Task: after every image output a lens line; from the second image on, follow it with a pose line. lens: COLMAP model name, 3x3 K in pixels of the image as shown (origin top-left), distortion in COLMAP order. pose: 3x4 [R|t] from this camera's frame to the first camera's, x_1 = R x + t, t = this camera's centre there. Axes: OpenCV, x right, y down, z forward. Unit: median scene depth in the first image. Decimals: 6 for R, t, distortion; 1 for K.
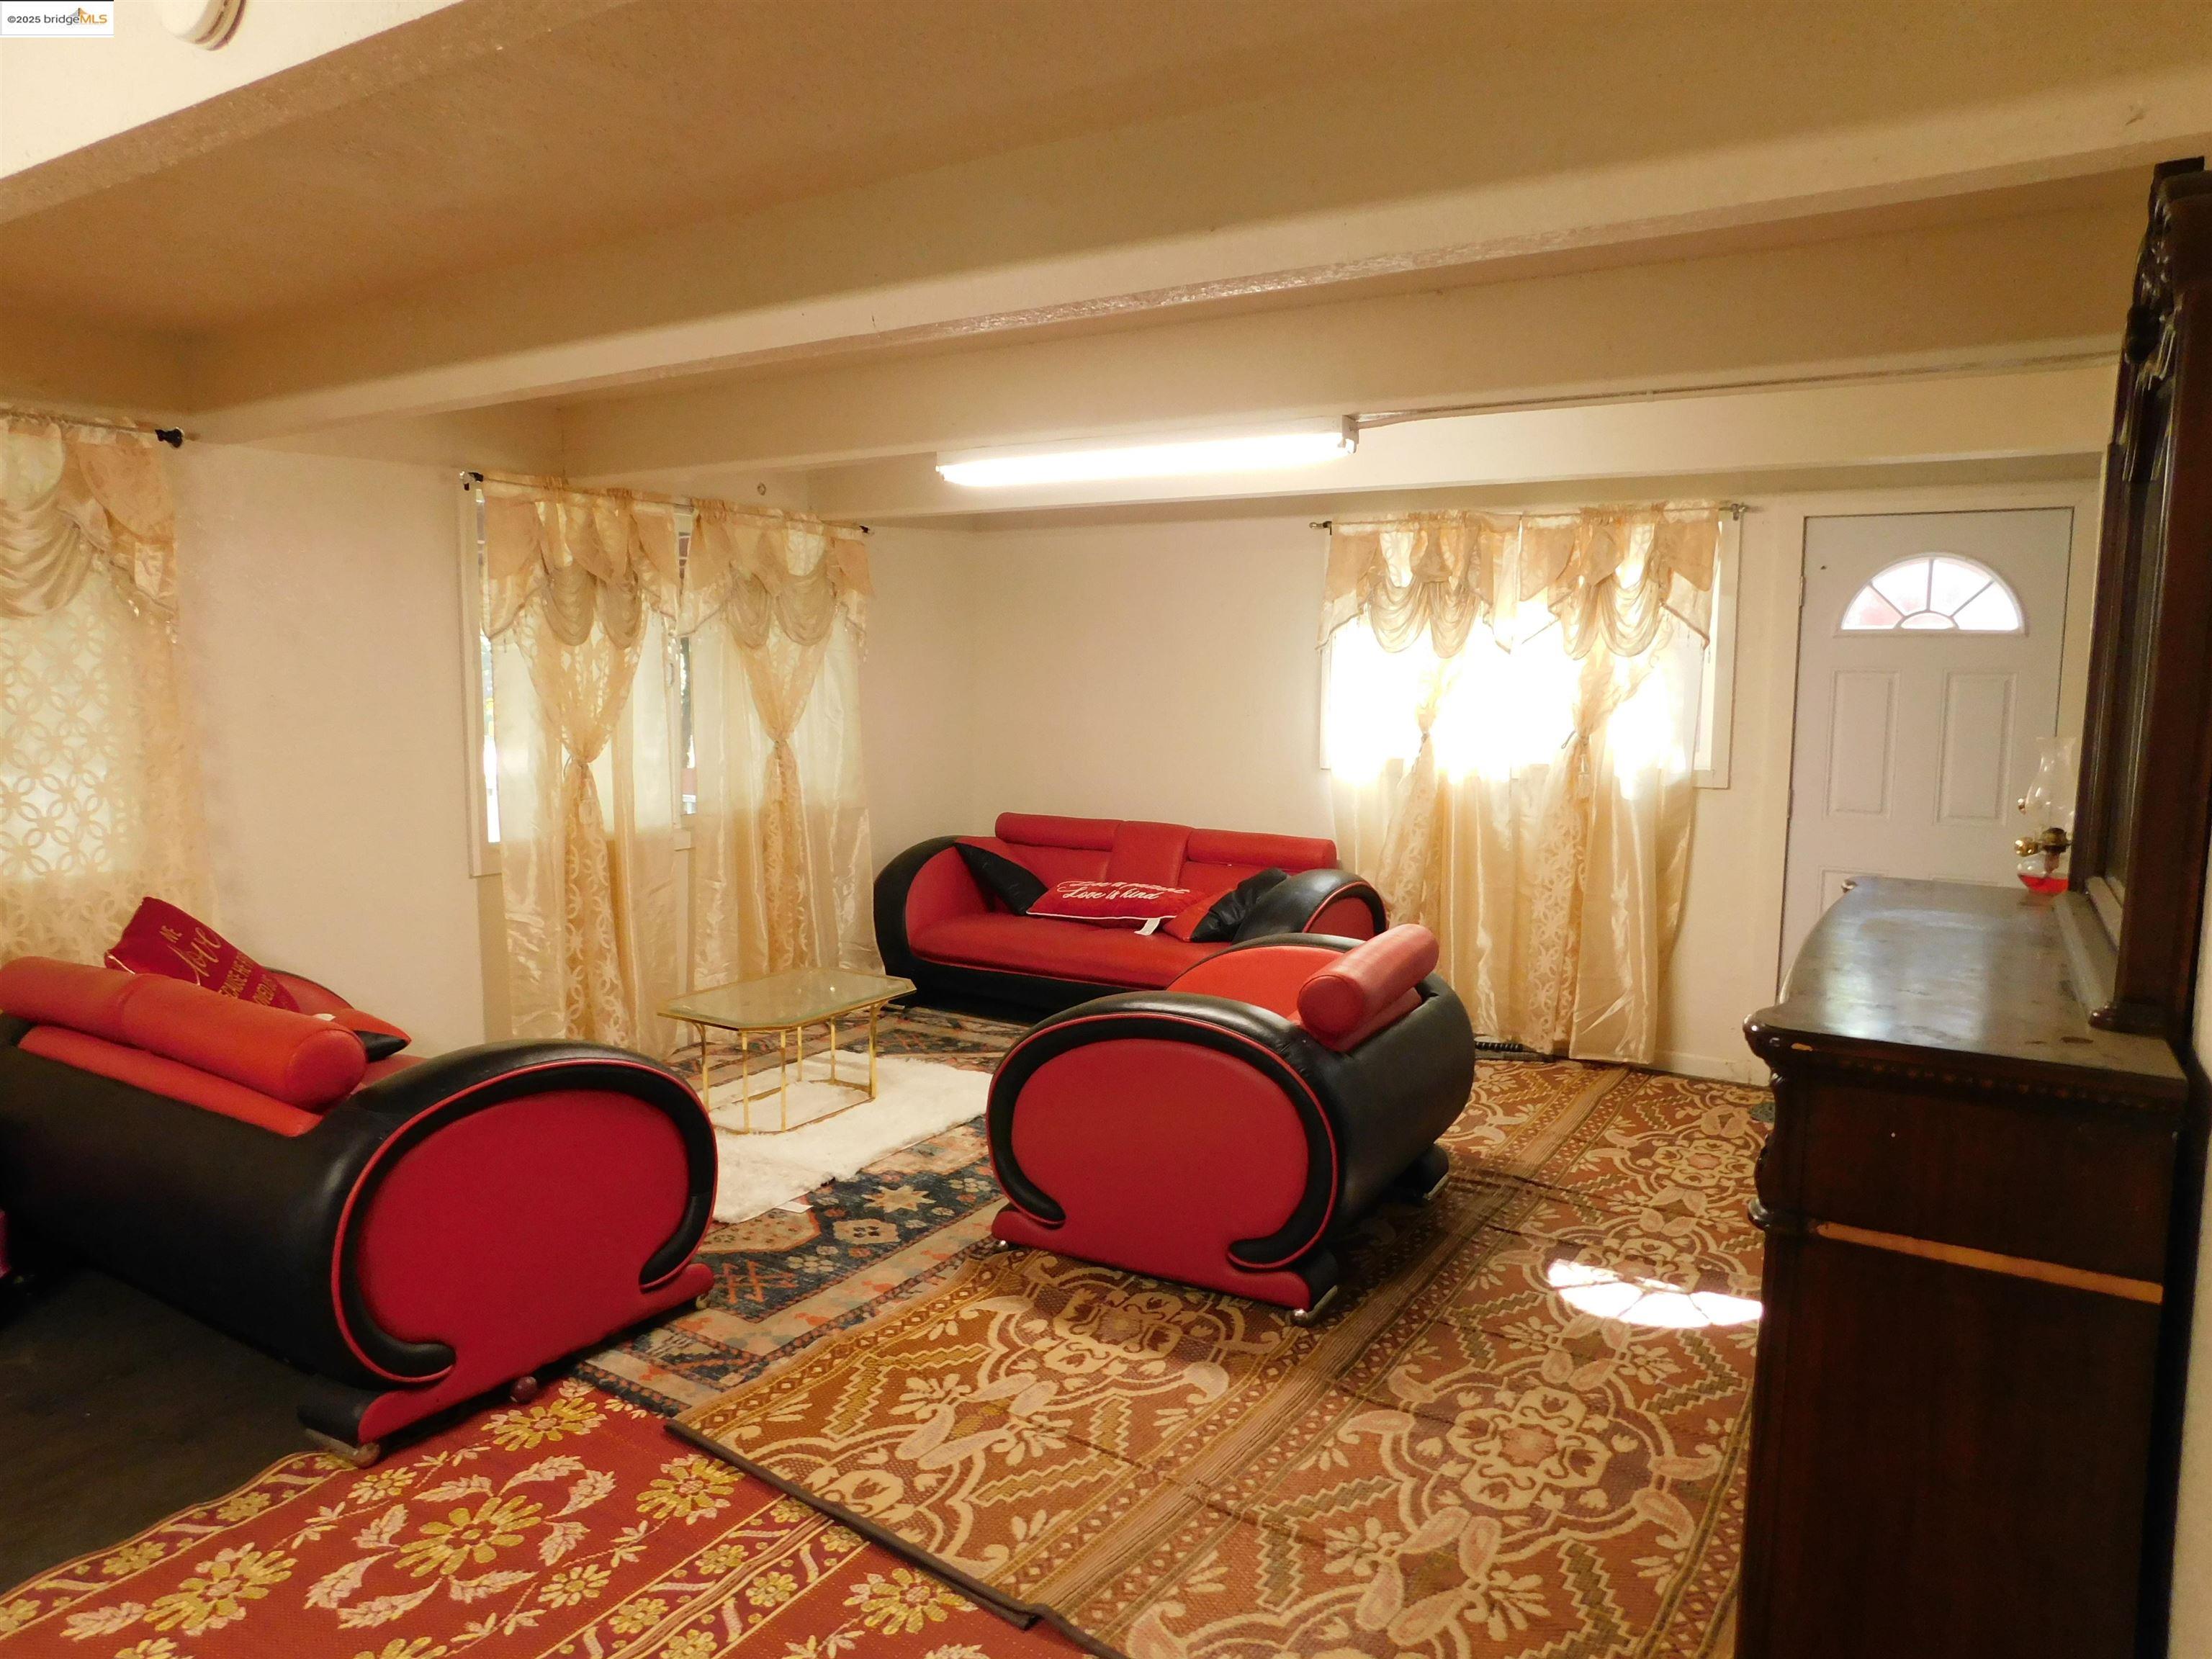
lens RADIAL K [[1474.2, 0, 1112.3], [0, 1474.2, 817.9], [0, 0, 1]] dist [-0.080445, 0.082900]
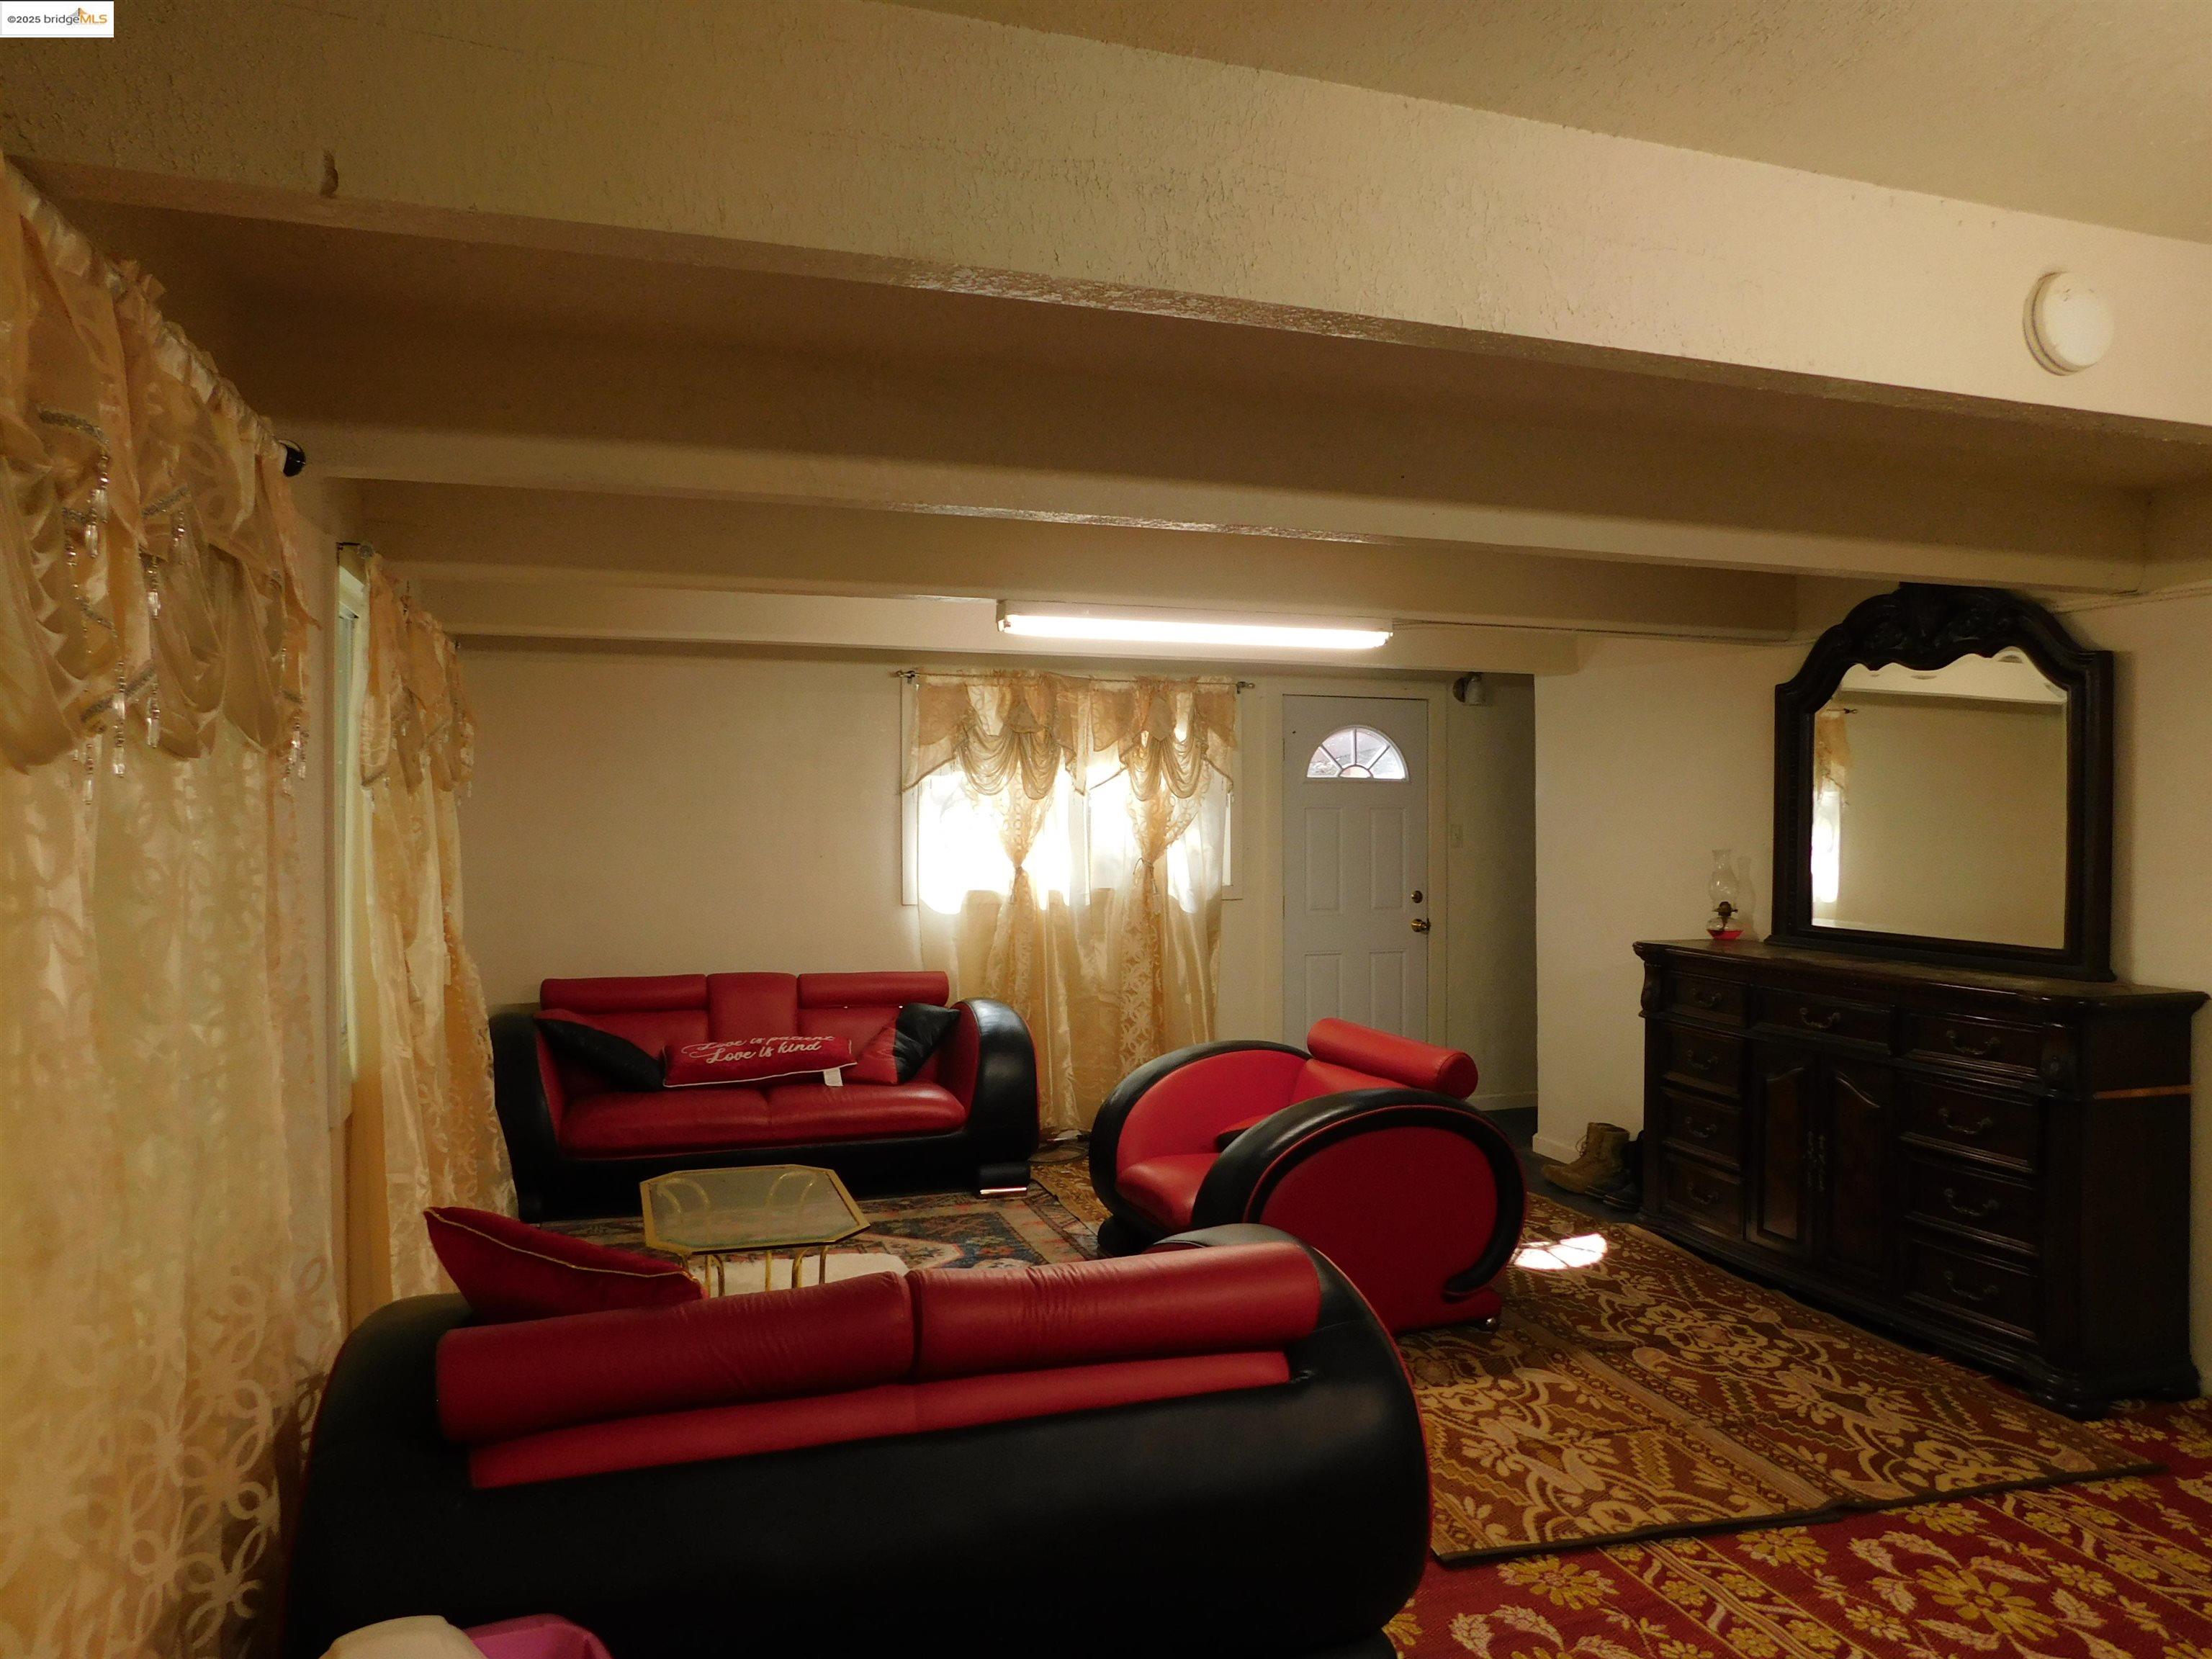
lens RADIAL K [[1474.2, 0, 1112.3], [0, 1474.2, 817.9], [0, 0, 1]] dist [-0.080445, 0.082900]
pose [[0.631514, -0.014197, 0.775235, -0.929240], [0.079146, 0.995790, -0.046237, -0.057155], [-0.771315, 0.090556, 0.629979, 0.363955]]
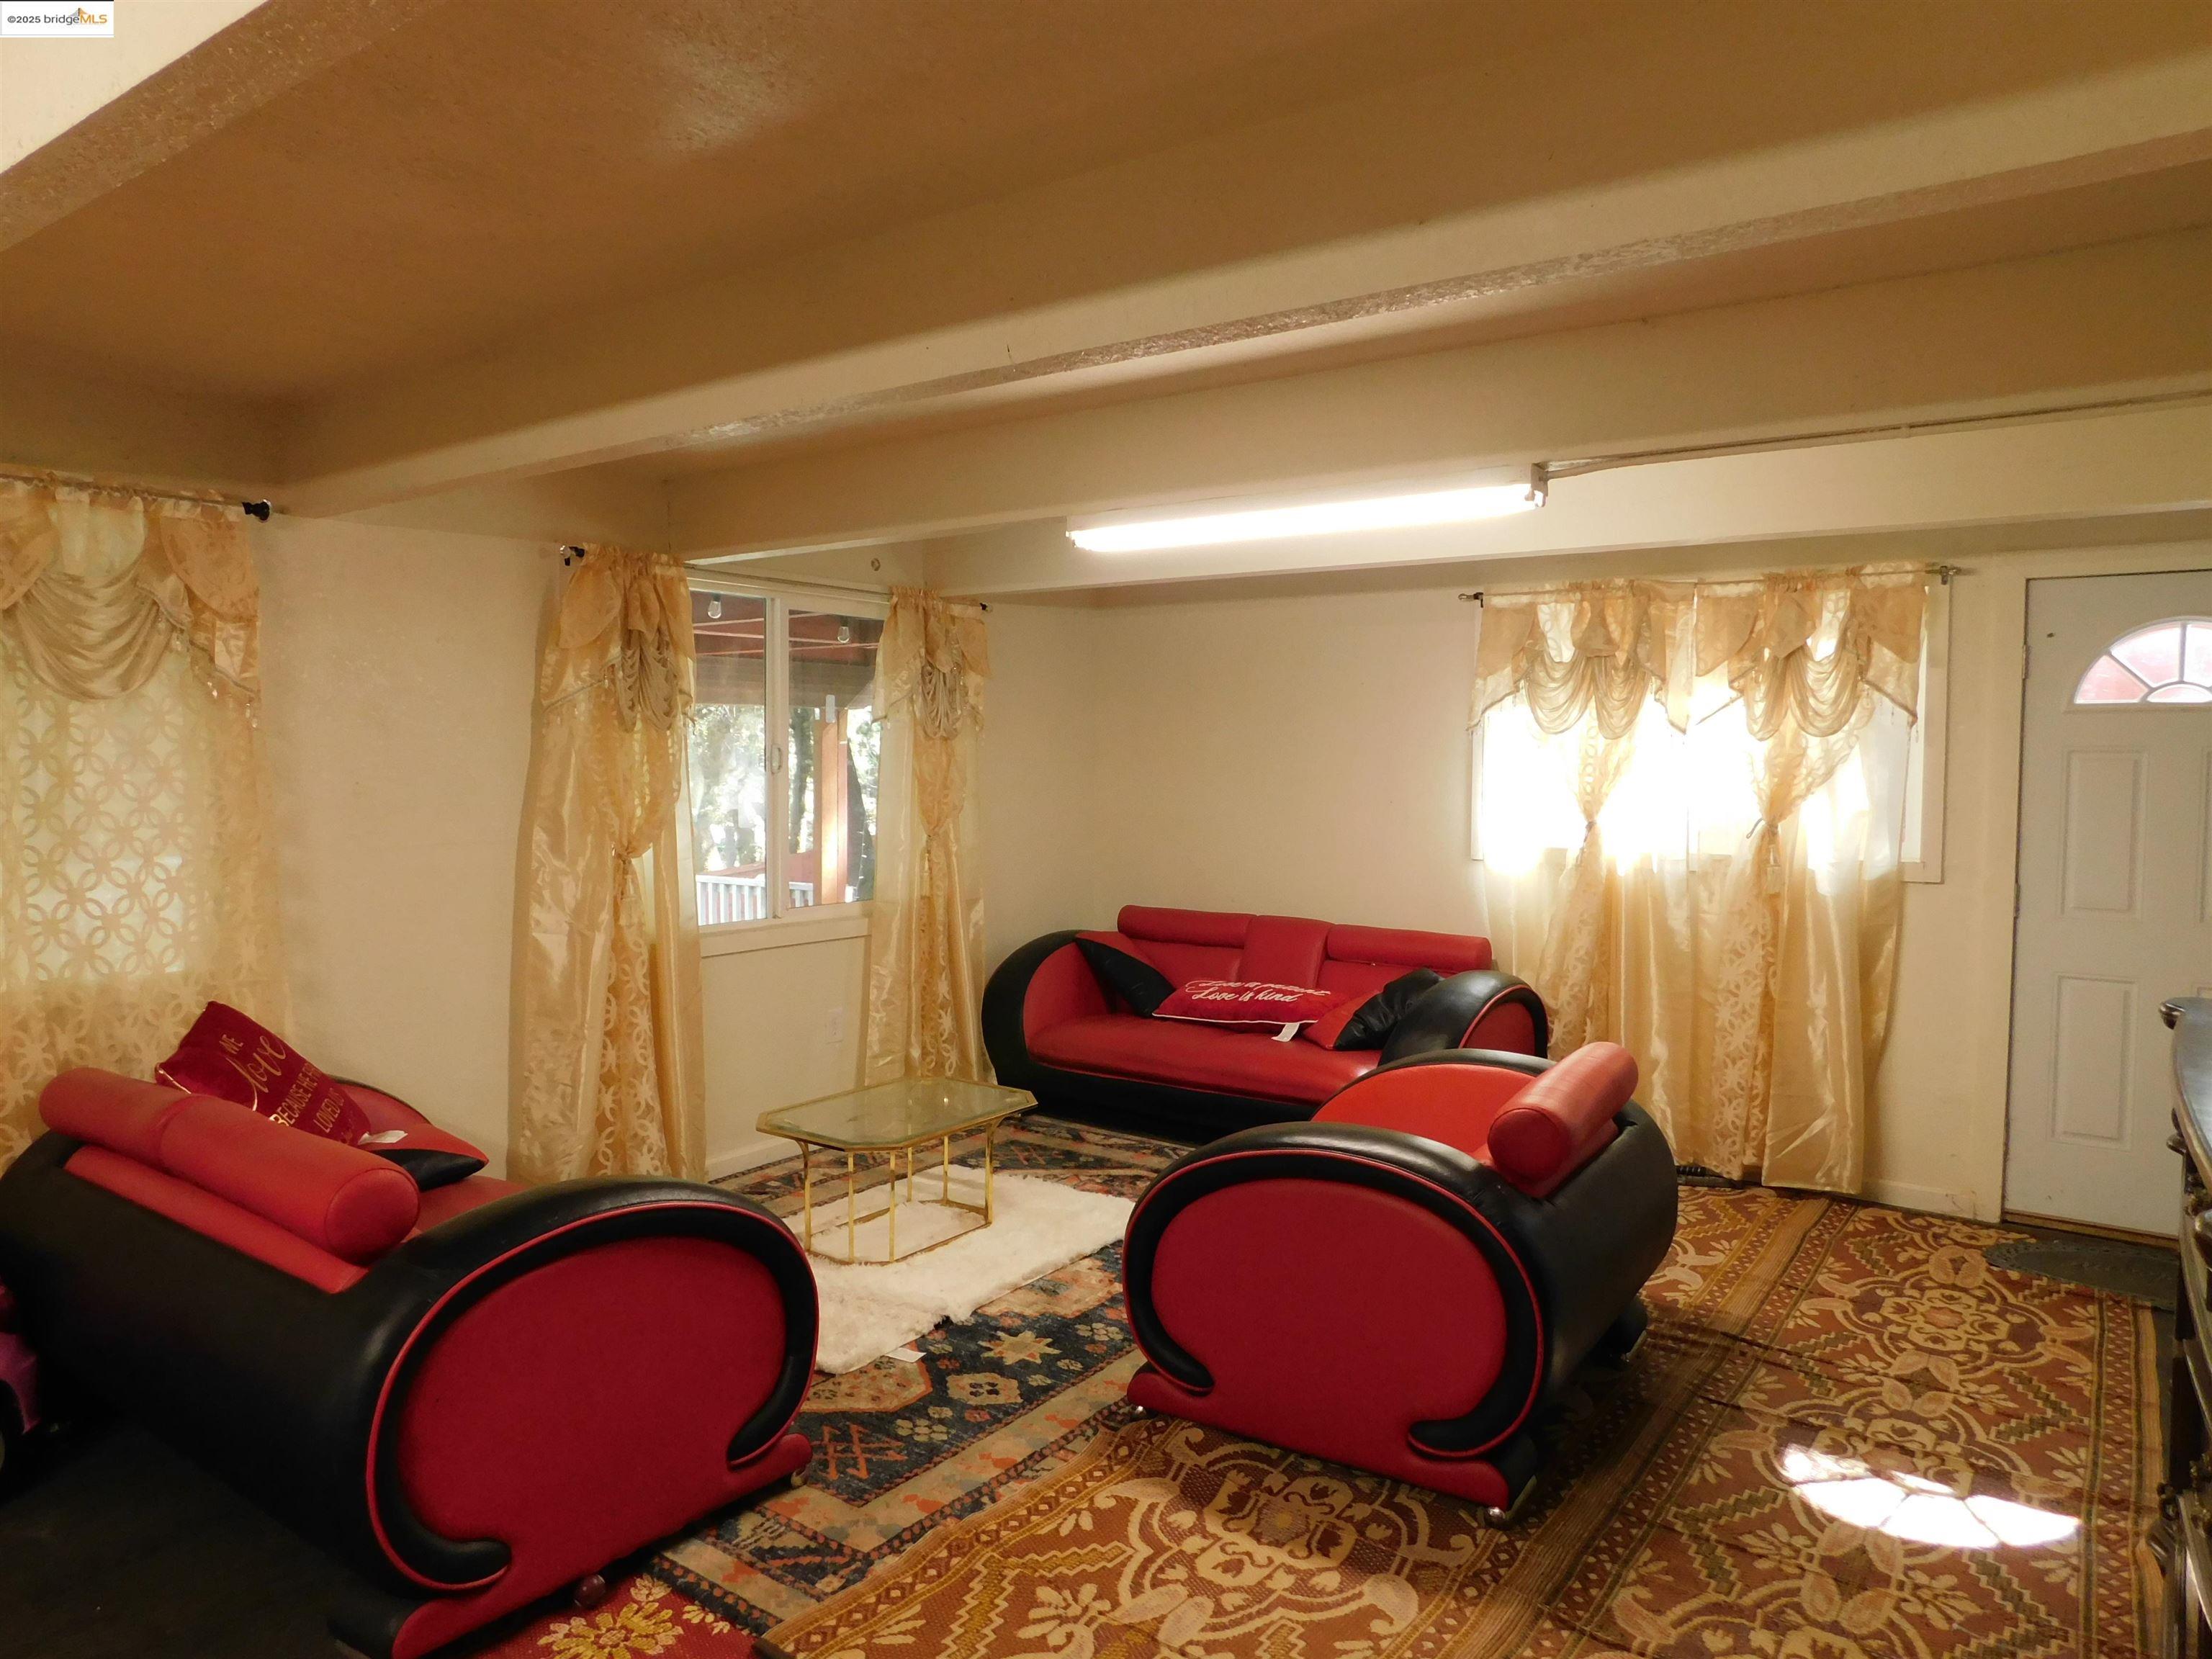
lens RADIAL K [[1474.2, 0, 1112.3], [0, 1474.2, 817.9], [0, 0, 1]] dist [-0.080445, 0.082900]
pose [[0.997478, -0.000429, -0.070972, -0.028872], [-0.003563, 0.998418, -0.056119, -0.011970], [0.070884, 0.056230, 0.995898, 0.111910]]
